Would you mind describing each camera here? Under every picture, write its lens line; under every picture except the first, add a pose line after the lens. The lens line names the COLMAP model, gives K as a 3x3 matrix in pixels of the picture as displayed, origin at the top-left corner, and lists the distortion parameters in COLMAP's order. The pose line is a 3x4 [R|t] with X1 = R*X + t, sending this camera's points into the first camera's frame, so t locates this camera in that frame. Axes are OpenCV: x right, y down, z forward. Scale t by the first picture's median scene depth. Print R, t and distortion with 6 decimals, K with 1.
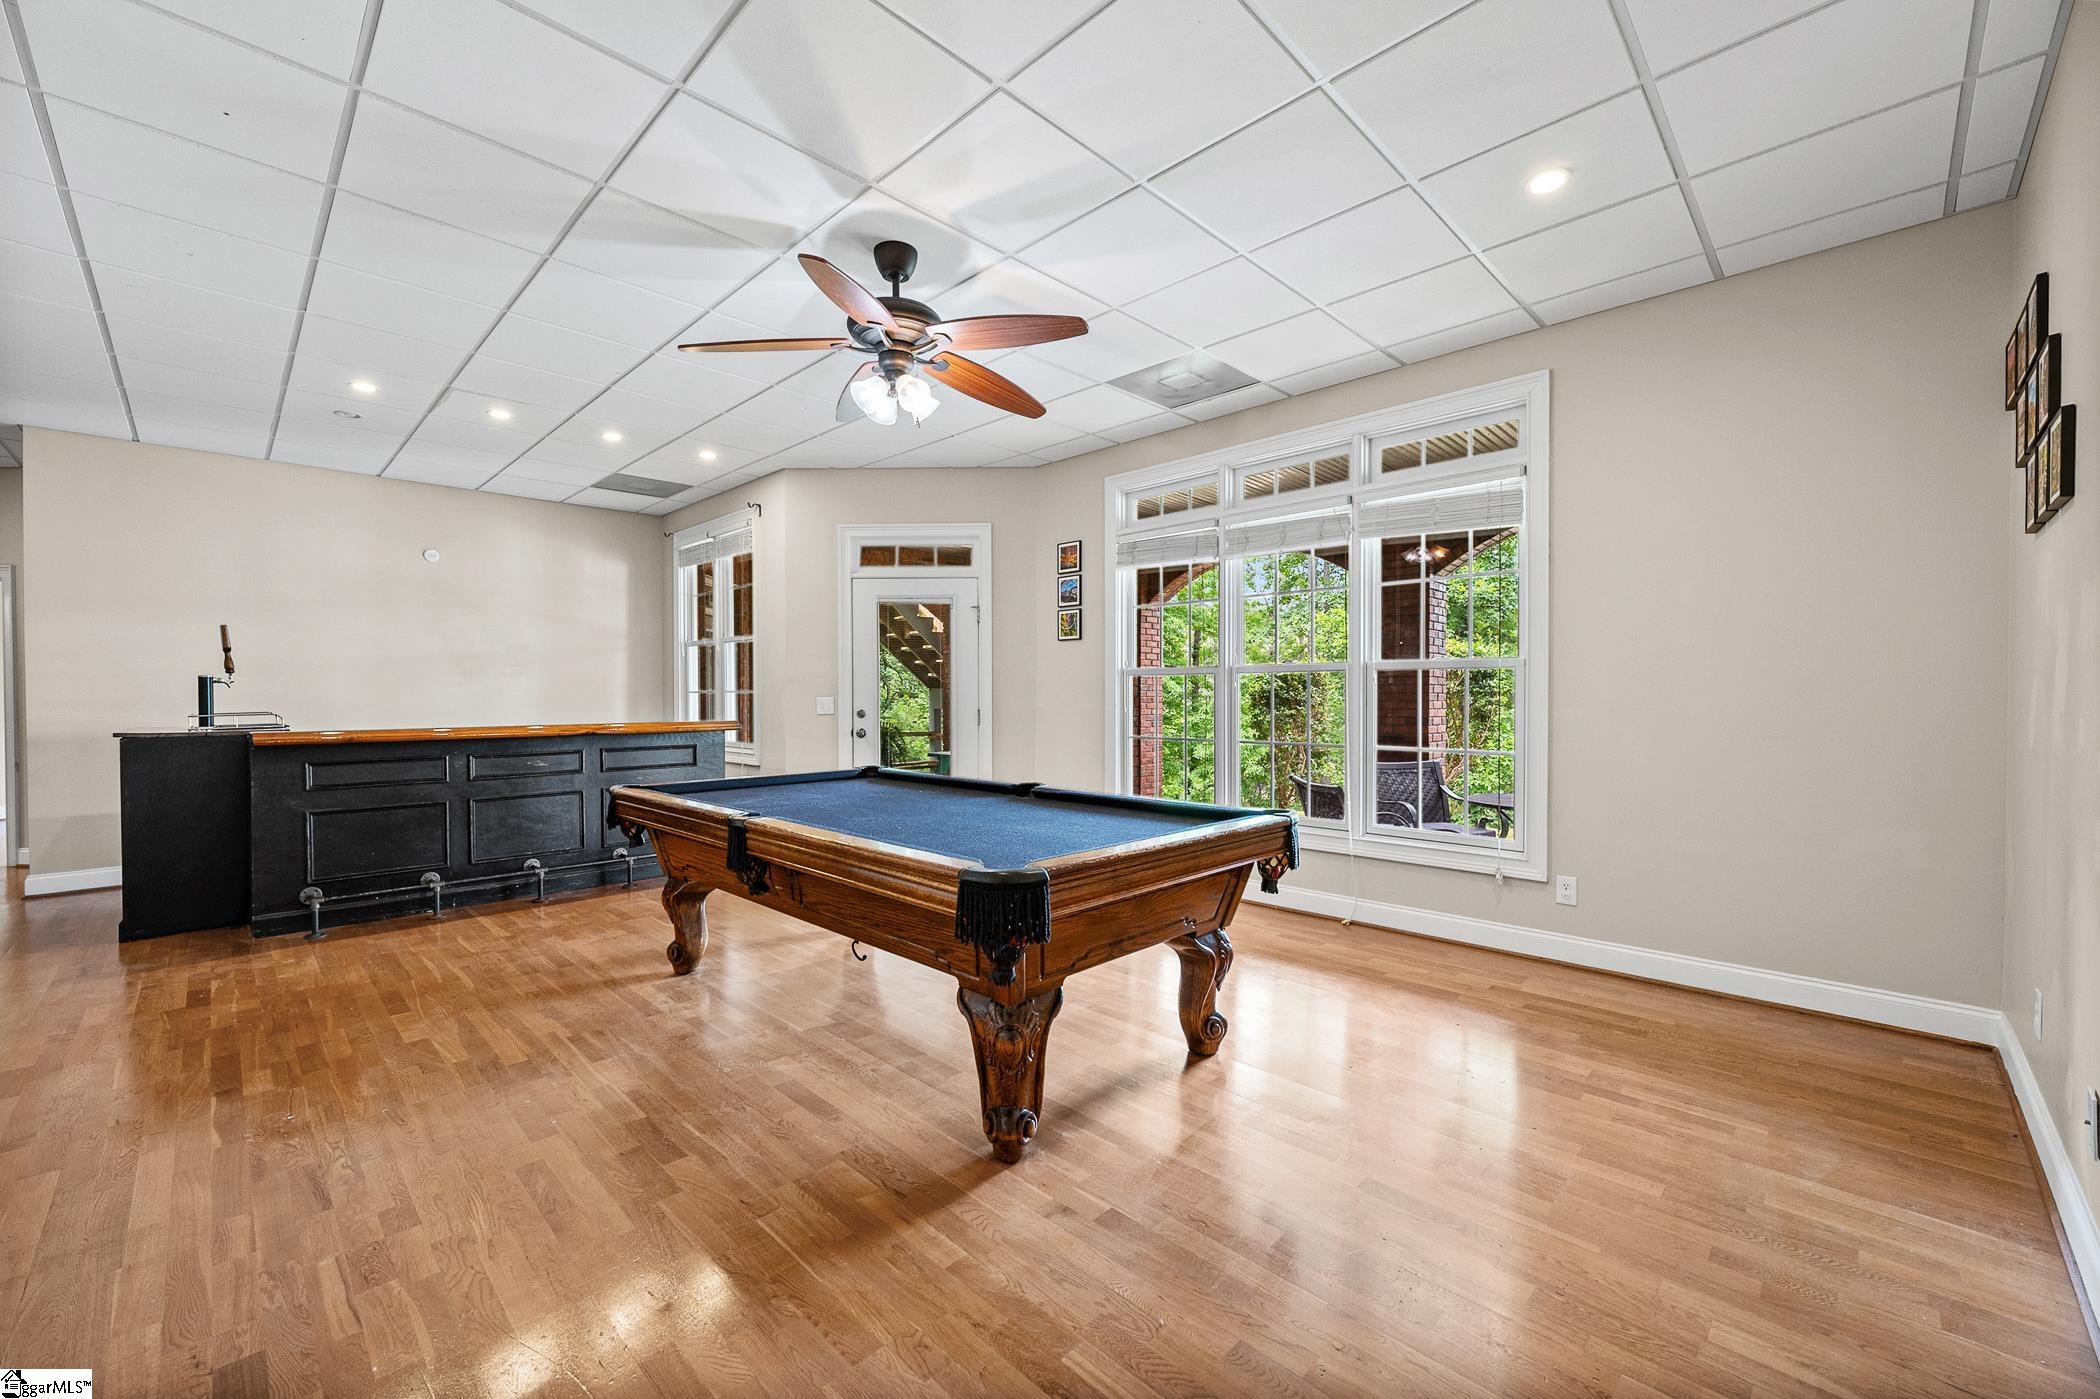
lens RADIAL K [[836.6, 0, 1032.4], [0, 836.6, 713.5], [0, 0, 1]] dist [-0.000791, -0.000060]
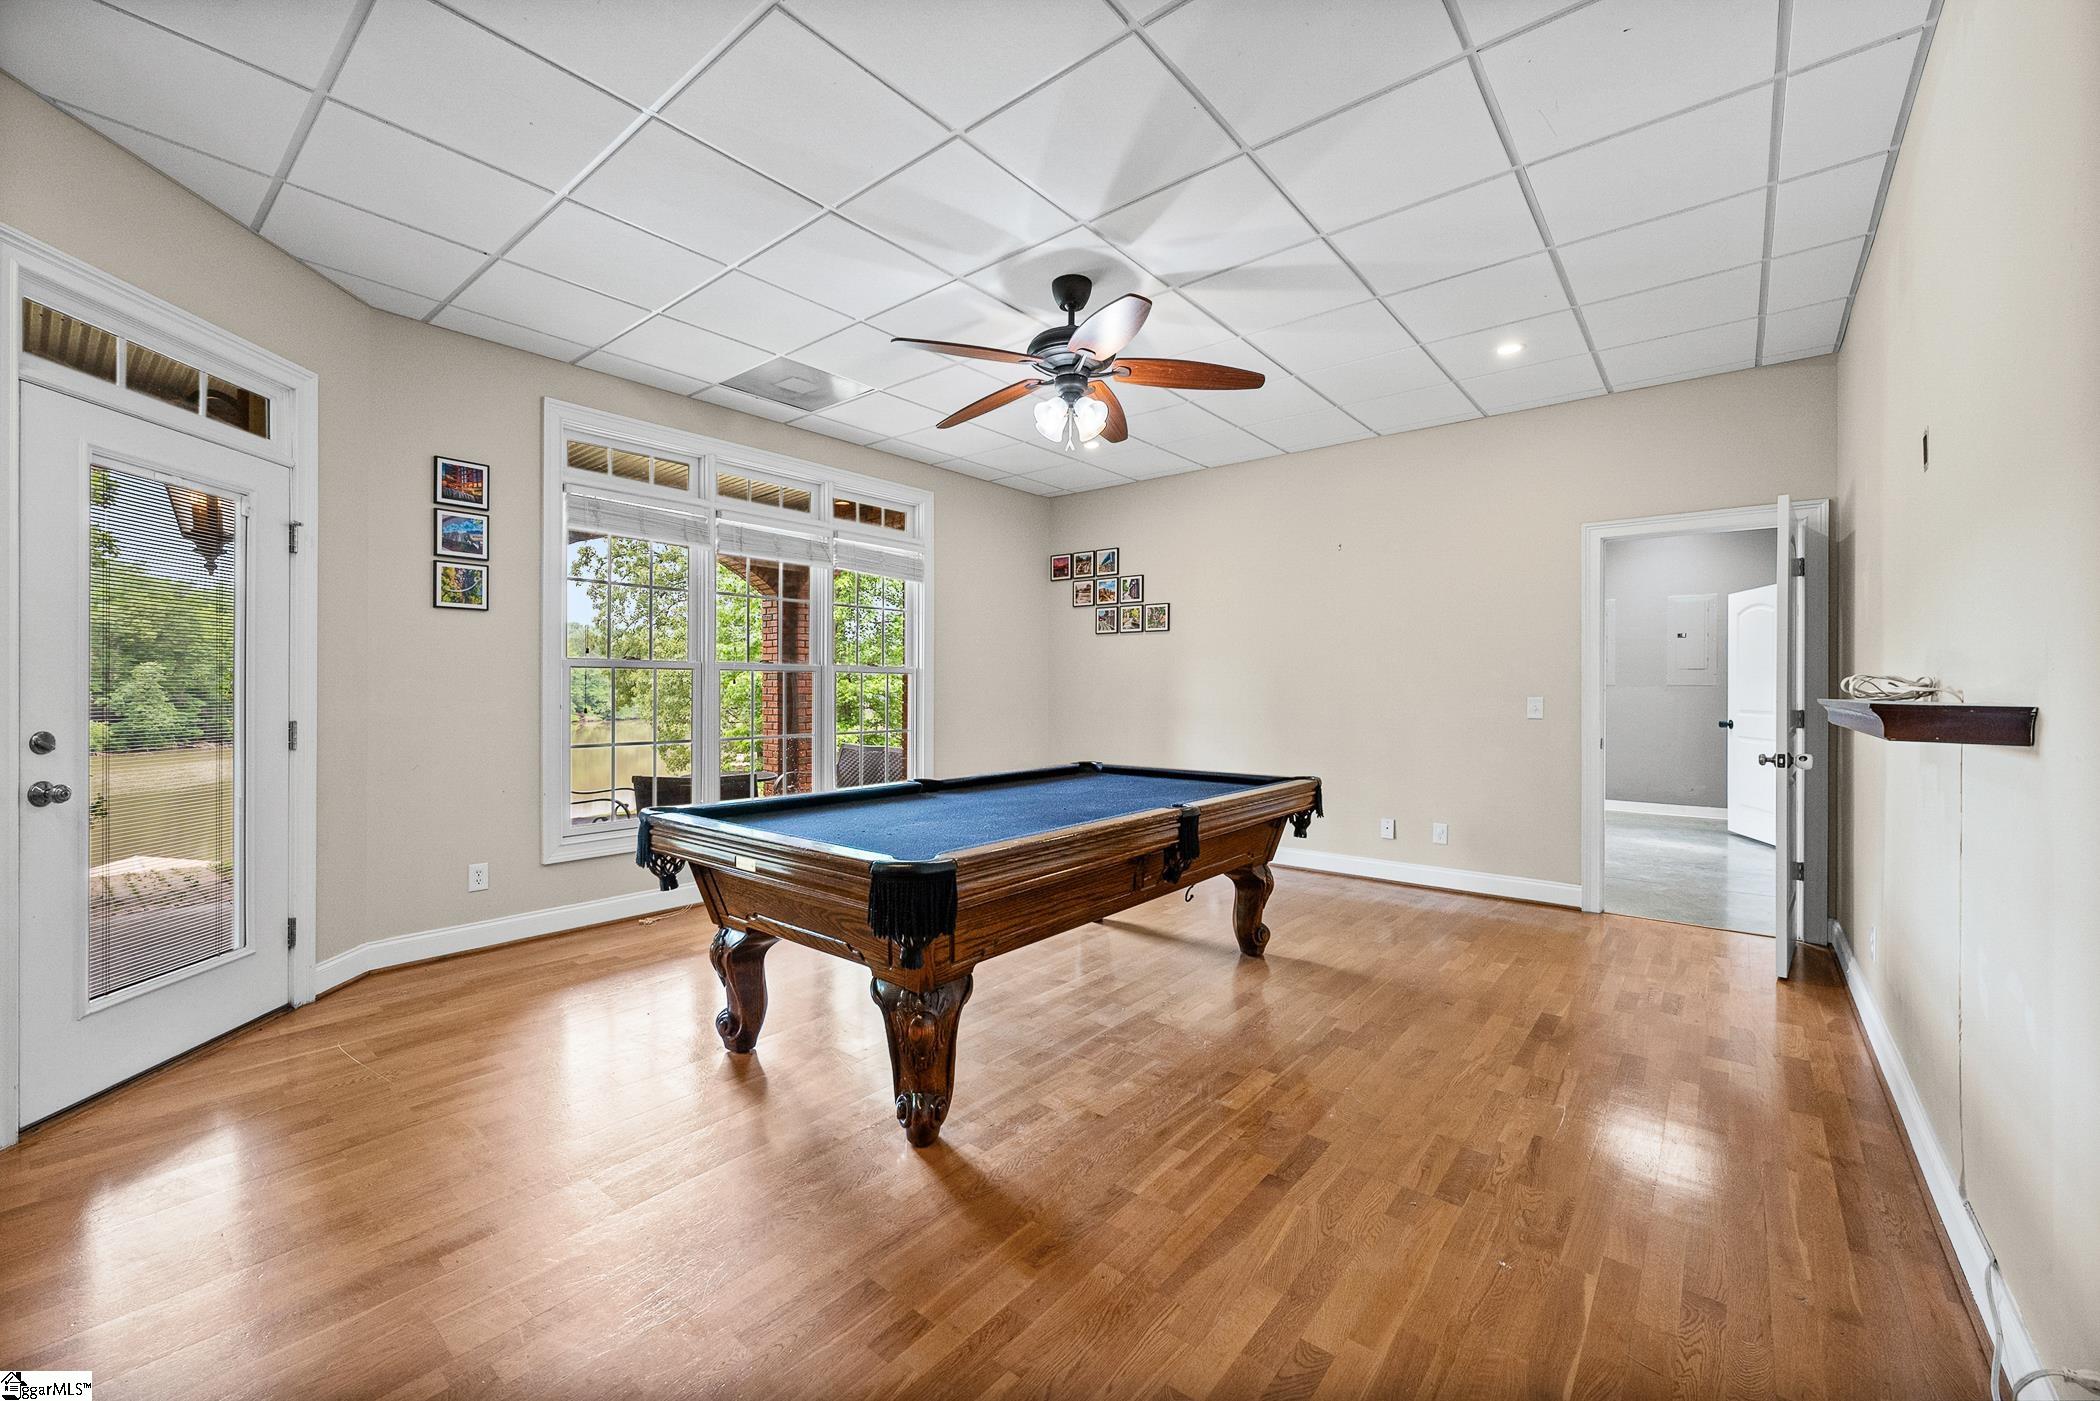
lens RADIAL K [[836.6, 0, 1032.4], [0, 836.6, 714.5], [0, 0, 1]] dist [-0.000791, -0.000060]
pose [[-0.094048, -0.025960, 0.995229, -0.843831], [0.025490, 0.999269, 0.028474, -0.015927], [-0.995241, 0.028046, -0.093318, 0.792560]]
